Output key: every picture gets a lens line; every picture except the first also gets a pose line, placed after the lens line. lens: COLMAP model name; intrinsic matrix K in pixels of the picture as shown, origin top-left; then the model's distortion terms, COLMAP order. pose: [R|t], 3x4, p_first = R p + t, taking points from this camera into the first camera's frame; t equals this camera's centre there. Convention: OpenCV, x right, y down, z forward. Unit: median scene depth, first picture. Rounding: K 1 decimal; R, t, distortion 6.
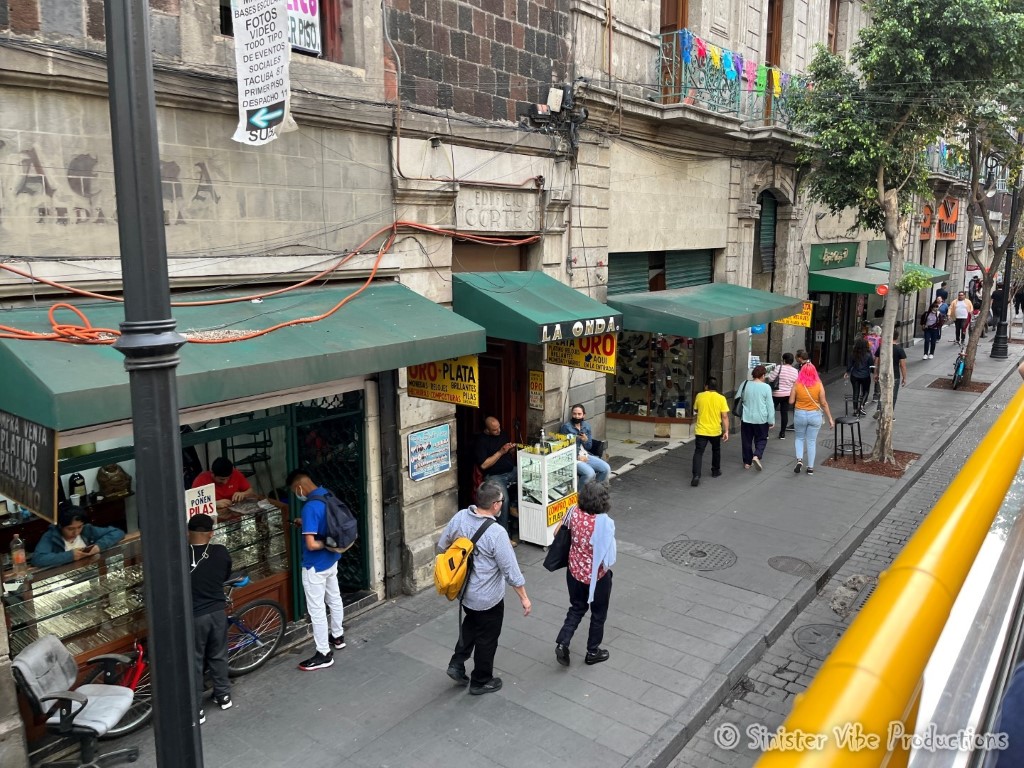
lens RADIAL K [[776.5, 0, 505.8], [0, 776.5, 380.0], [0, 0, 1]] dist [0.042152, -0.019144]
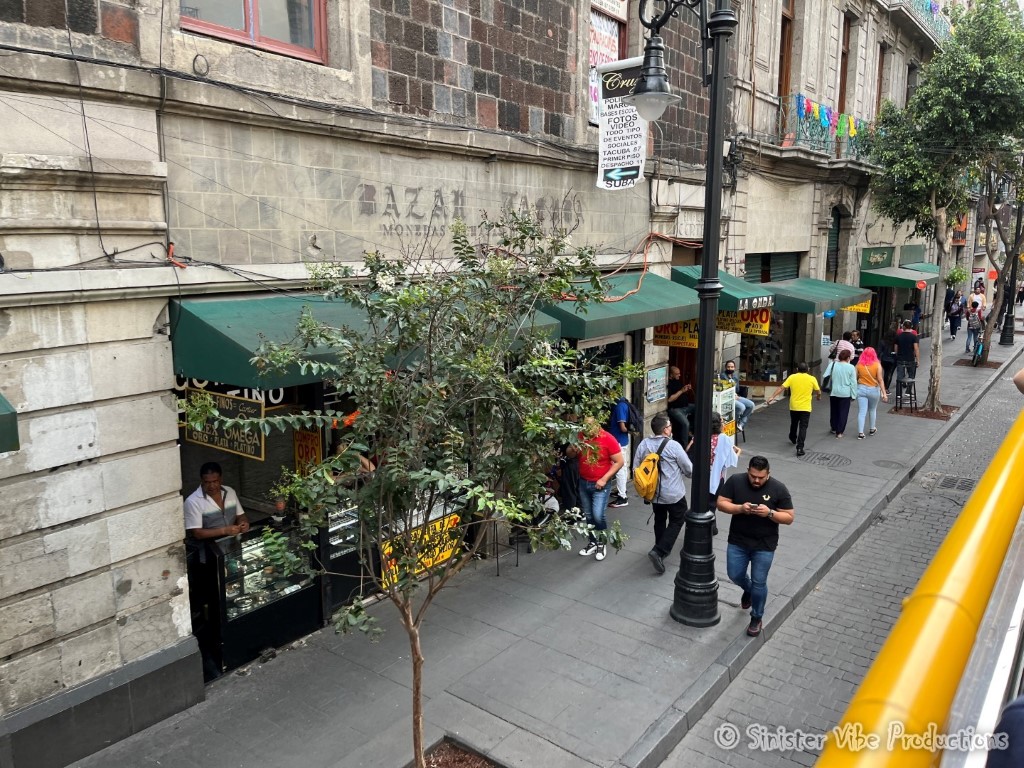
lens RADIAL K [[776.5, 0, 516.9], [0, 776.5, 381.3], [0, 0, 1]] dist [0.042152, -0.019144]
pose [[0.999815, -0.000393, 0.019242, -0.307439], [0.000467, 0.999993, -0.003836, 0.071014], [-0.019240, 0.003844, 0.999807, -0.392084]]
